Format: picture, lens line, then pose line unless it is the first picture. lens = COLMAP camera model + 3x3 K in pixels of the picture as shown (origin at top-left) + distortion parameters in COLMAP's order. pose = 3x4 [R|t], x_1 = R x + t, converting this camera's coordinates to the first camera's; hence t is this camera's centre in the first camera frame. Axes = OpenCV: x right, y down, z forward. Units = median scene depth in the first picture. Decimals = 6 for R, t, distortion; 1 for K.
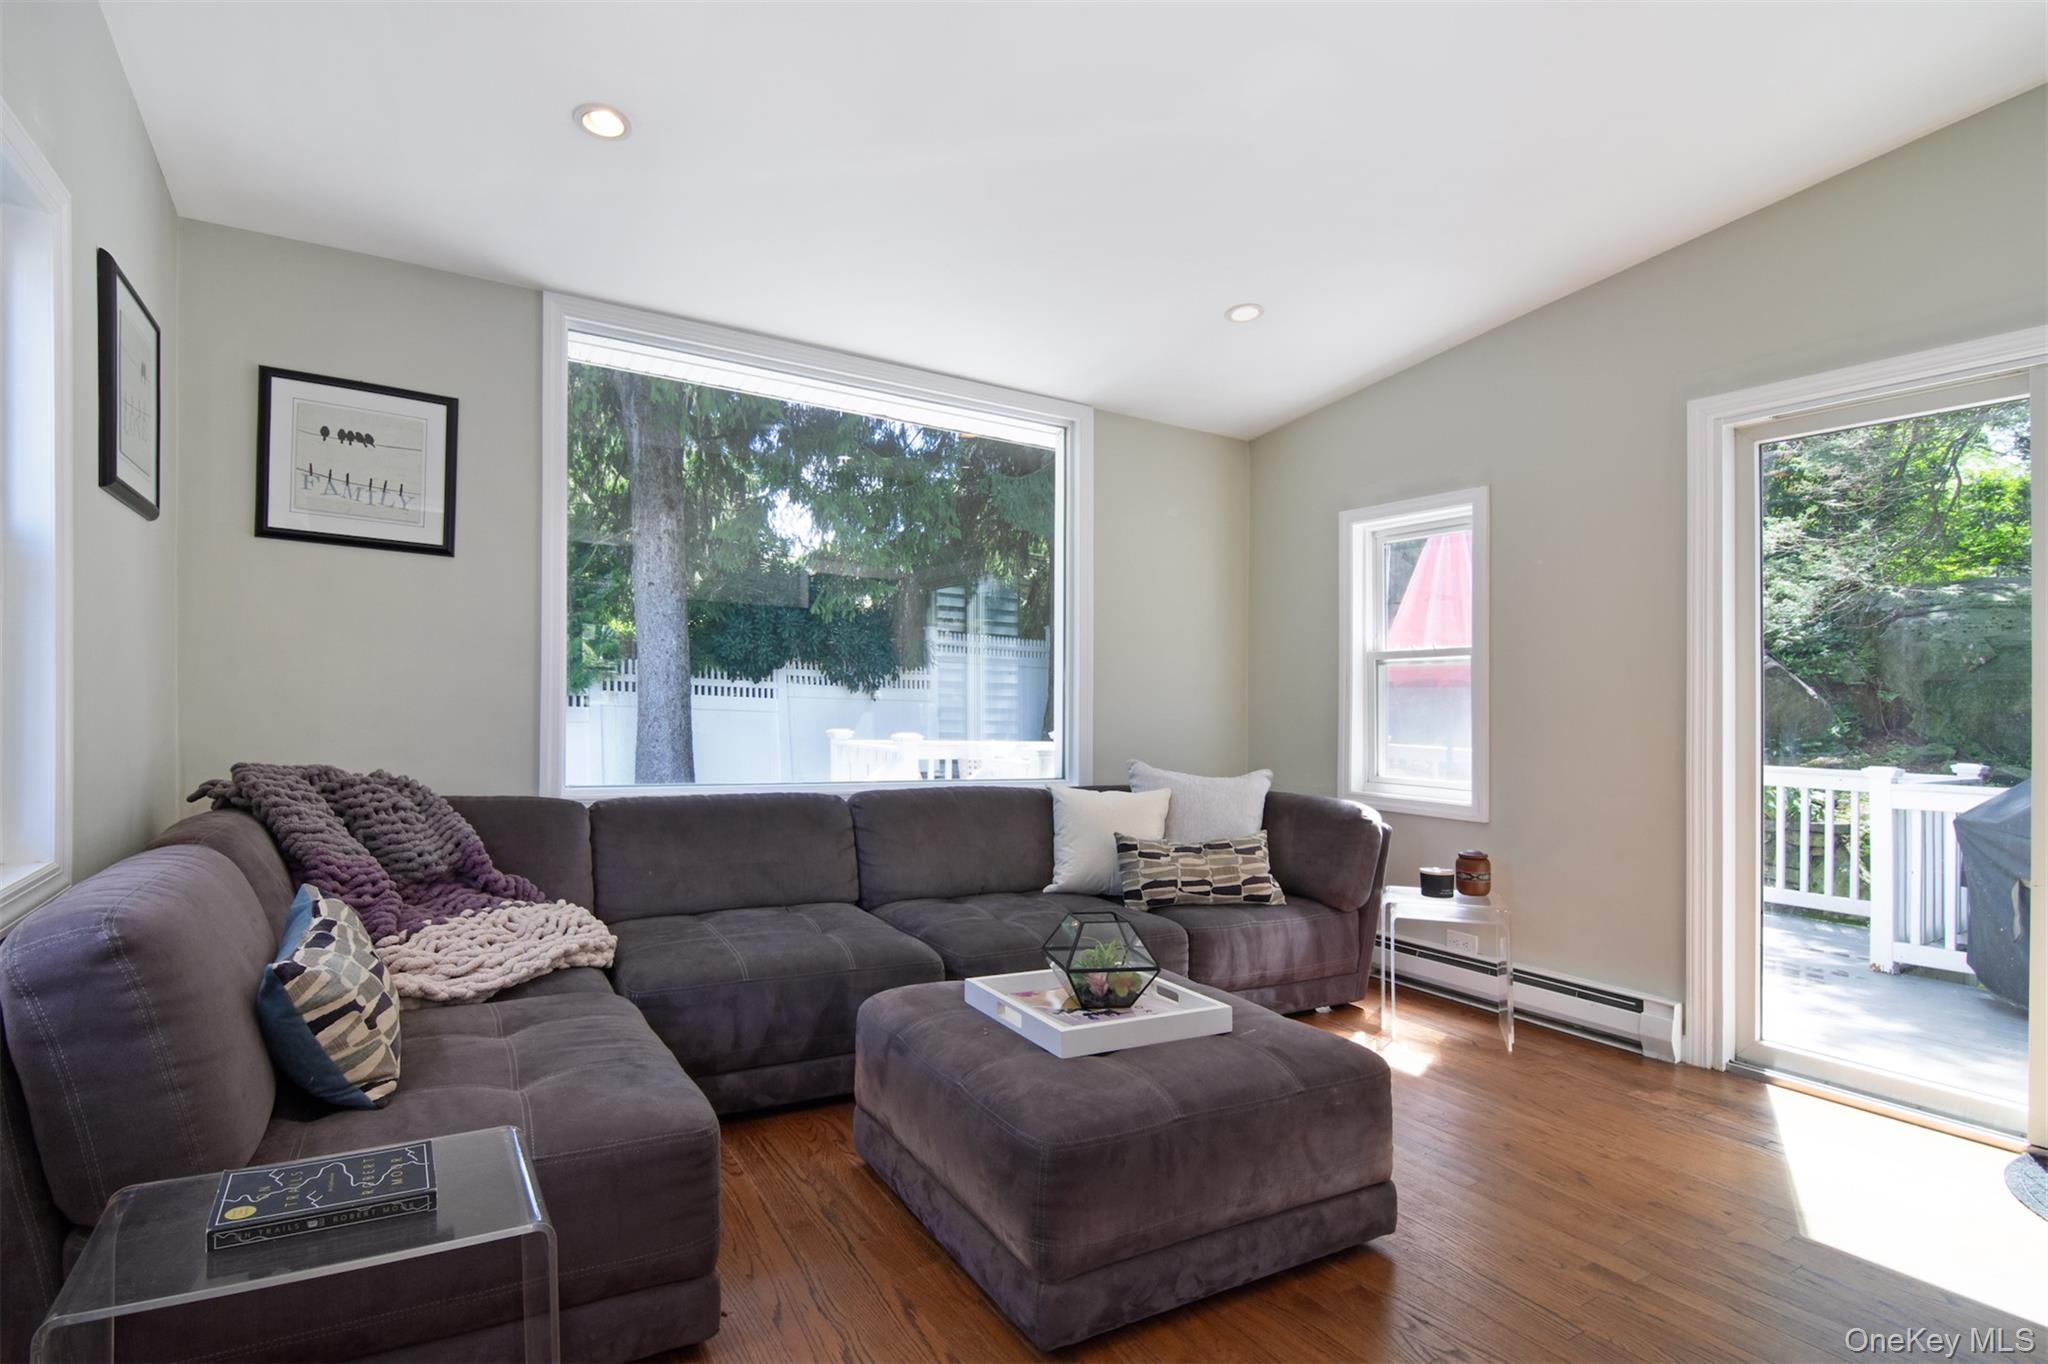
lens RADIAL K [[943.5, 0, 1022.6], [0, 943.5, 756.4], [0, 0, 1]] dist [0.001684, -0.022514]
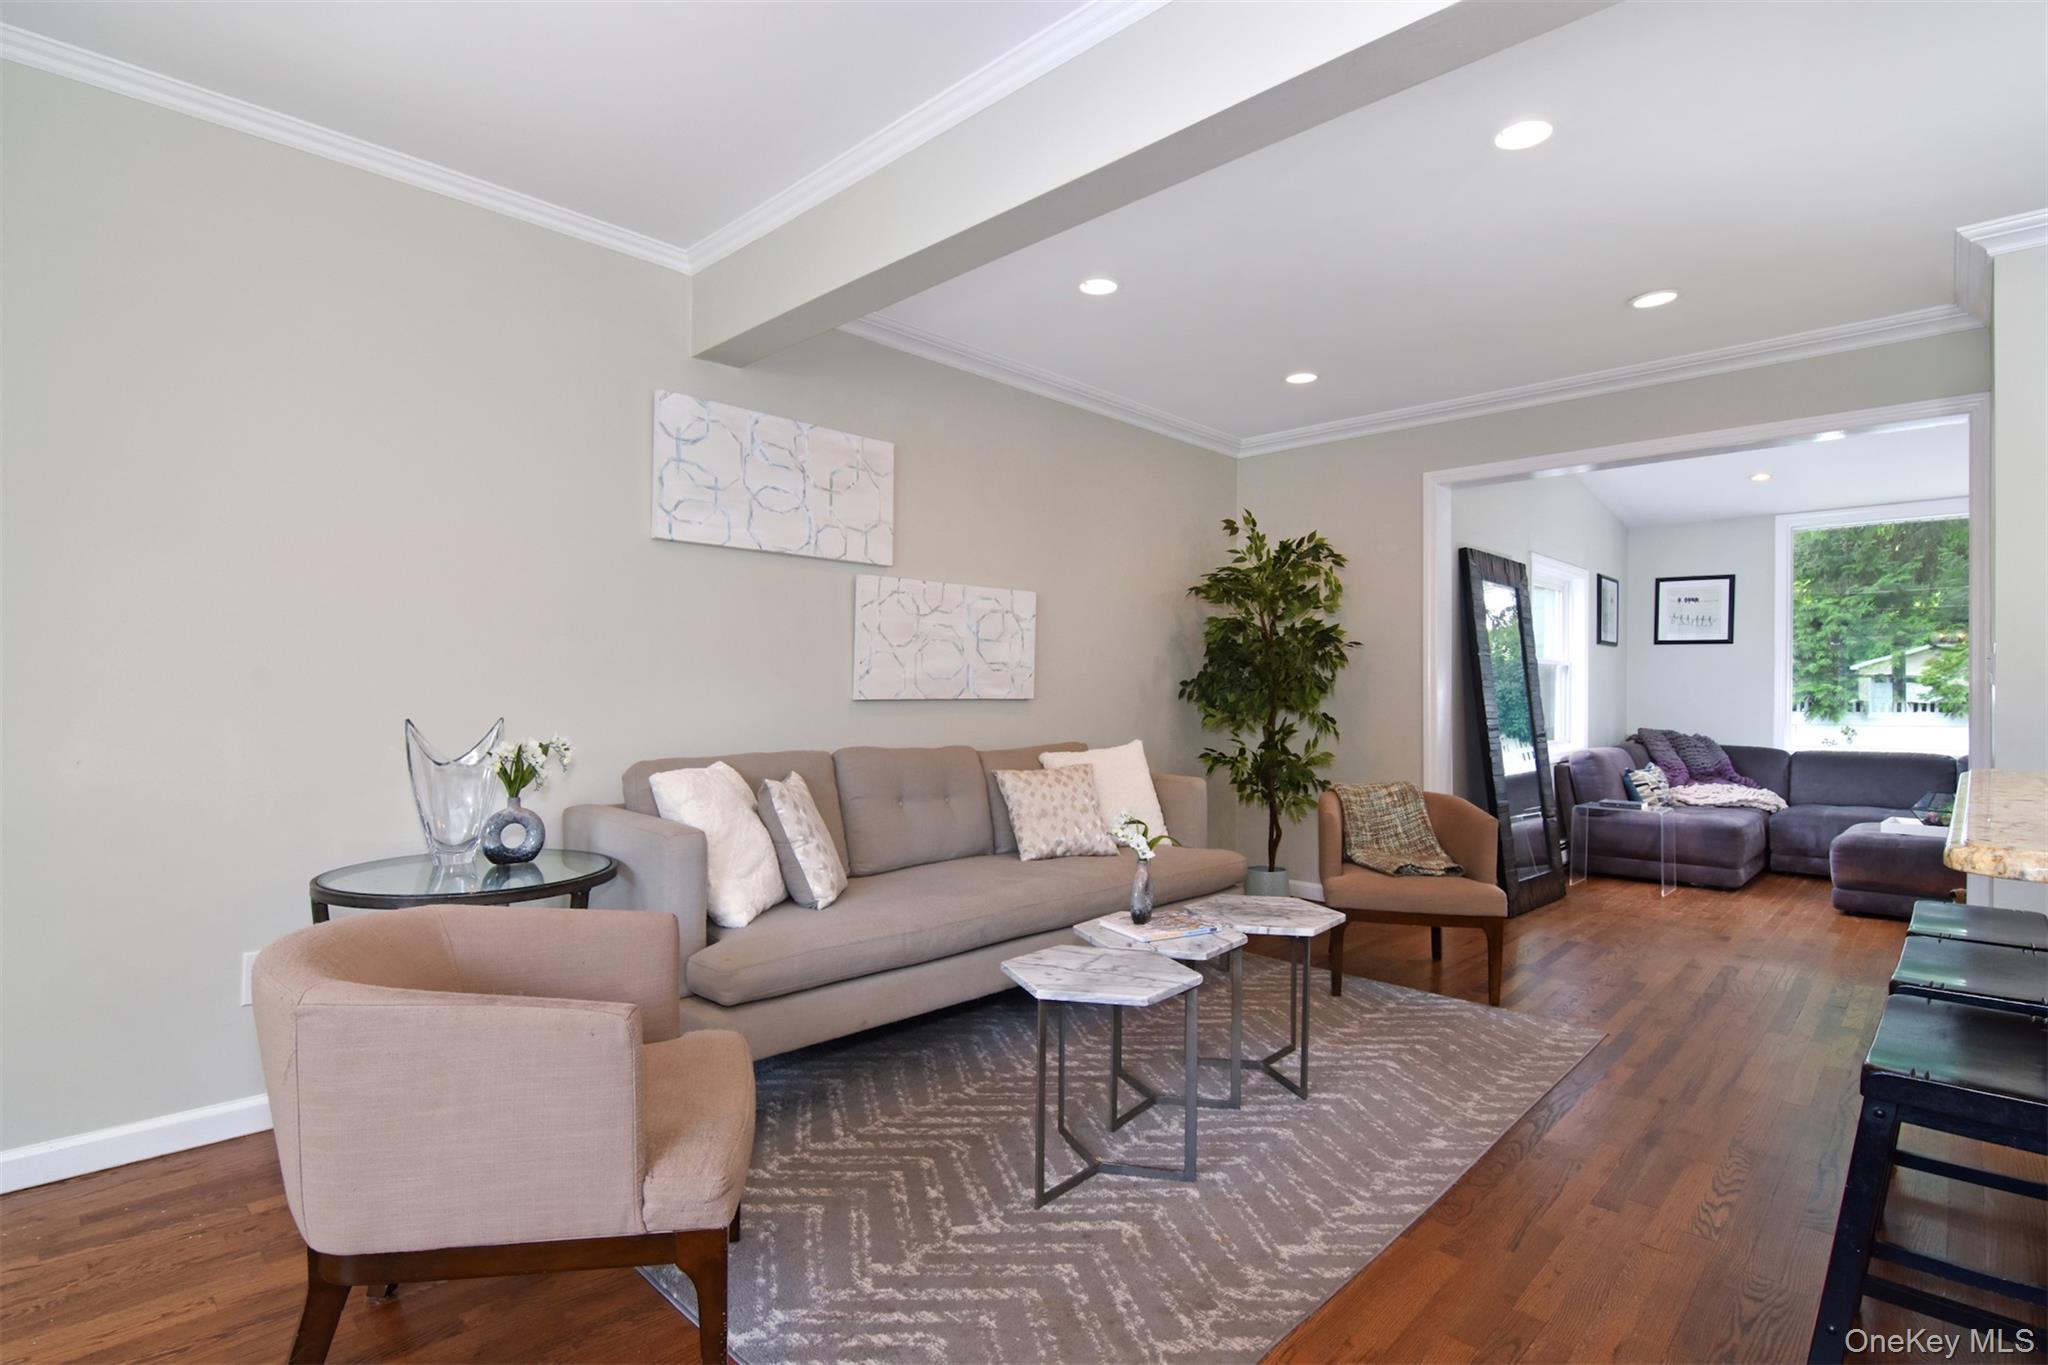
lens RADIAL K [[987.8, 0, 1016.9], [0, 987.8, 688.9], [0, 0, 1]] dist [-0.015976, -0.000934]
pose [[0.212648, -0.036220, -0.976457, 1.383654], [-0.049488, 0.997631, -0.047783, 0.103102], [0.975875, 0.058483, 0.210352, -1.231437]]
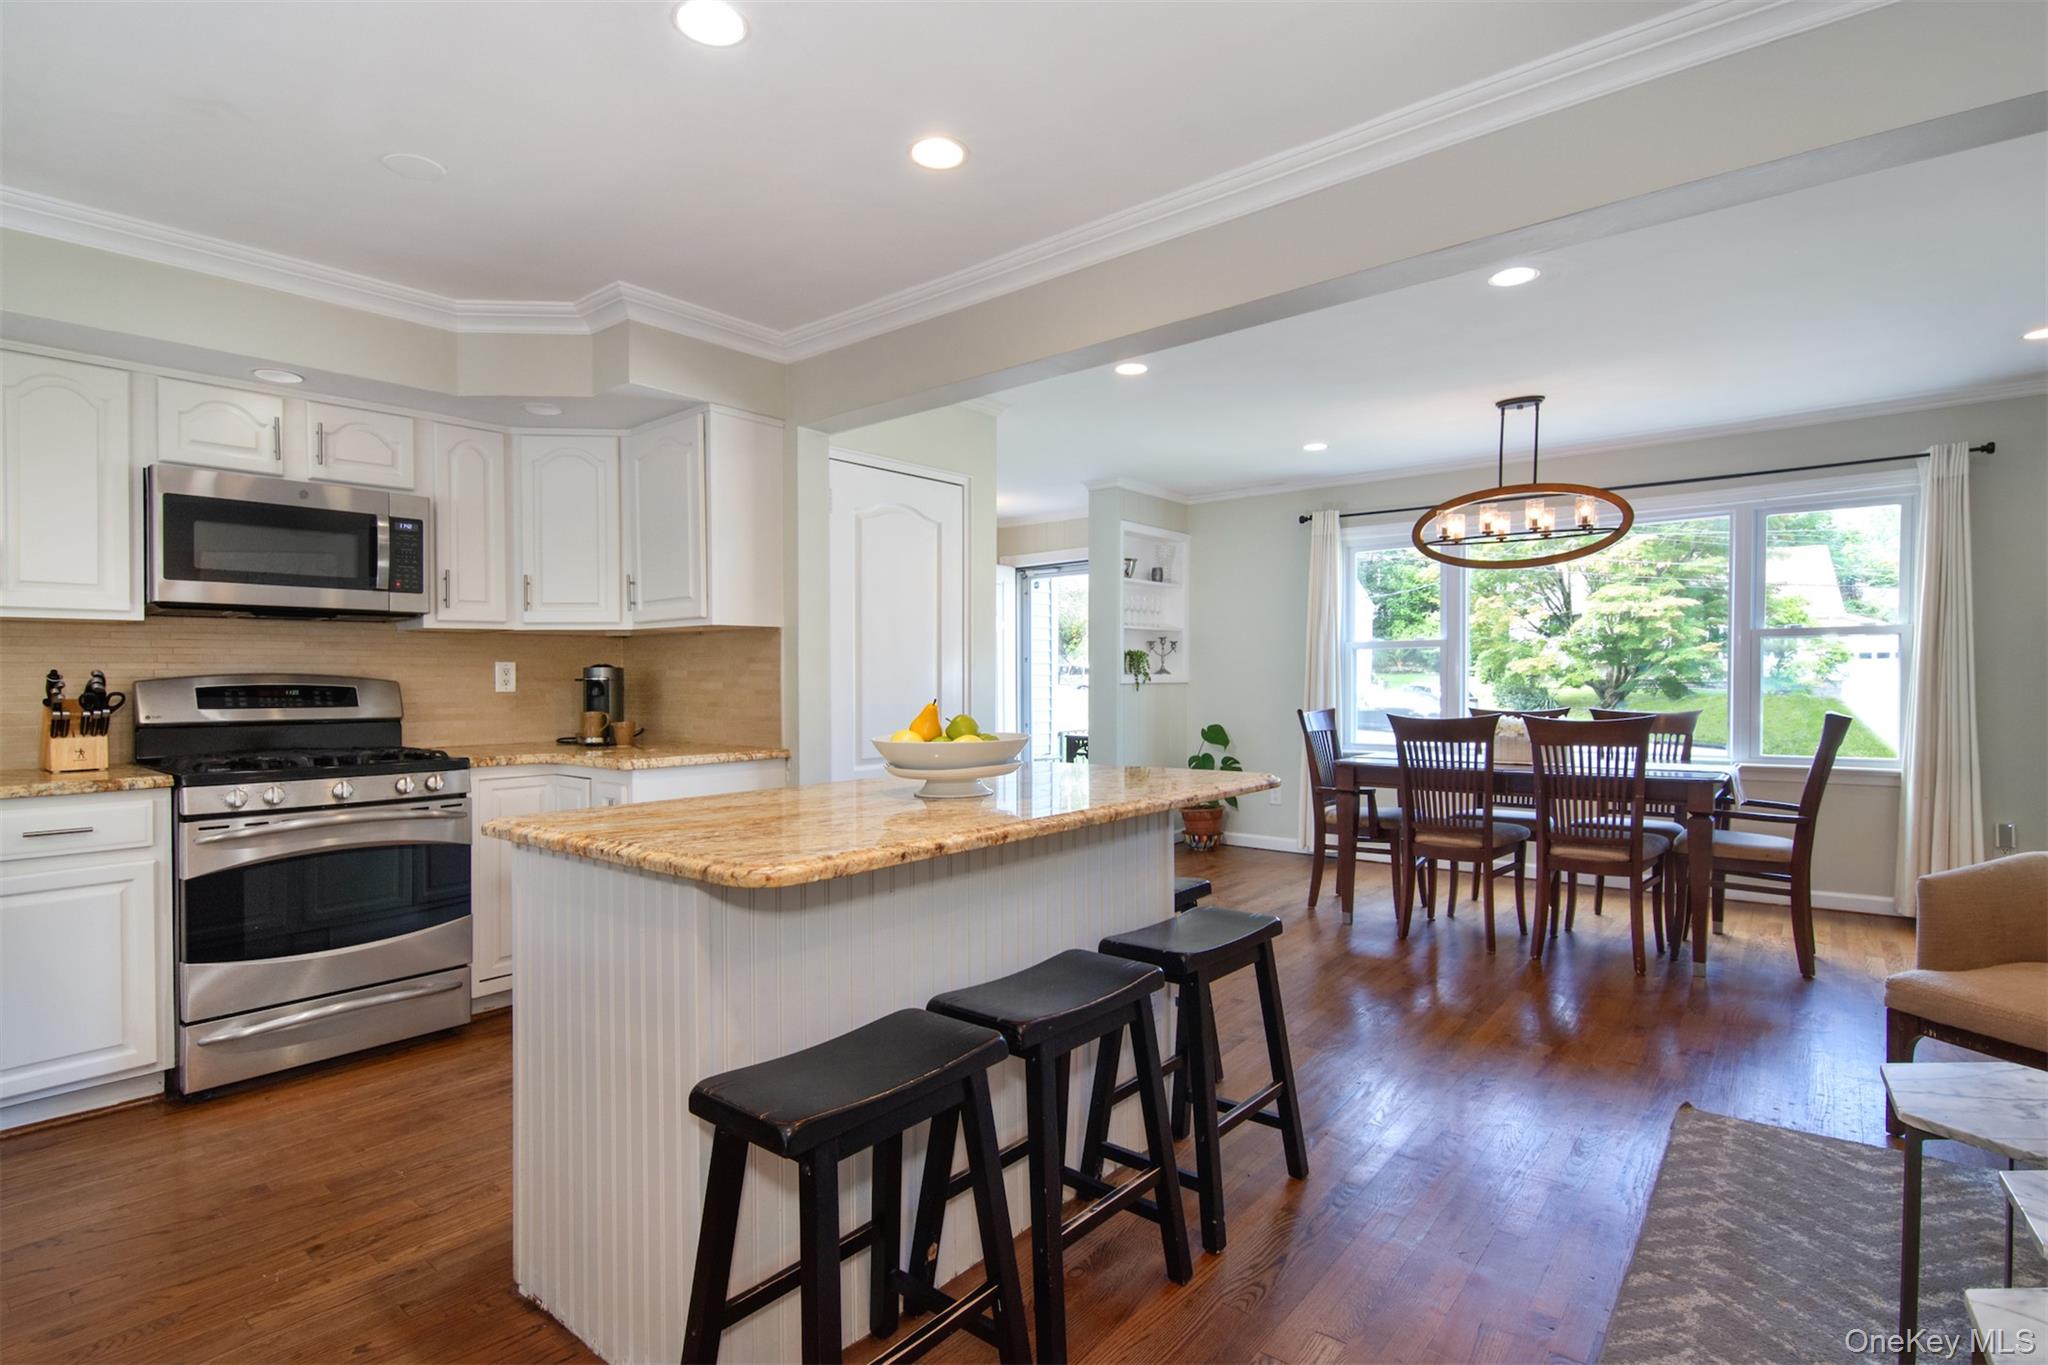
lens RADIAL K [[998.1, 0, 1024.0], [0, 998.1, 682.5], [0, 0, 1]] dist [-0.024605, -0.000451]
pose [[-0.304482, -0.032058, 0.951979, 0.283005], [0.051213, 0.997437, 0.049969, -0.015052], [-0.951140, 0.063968, -0.302060, -0.285556]]
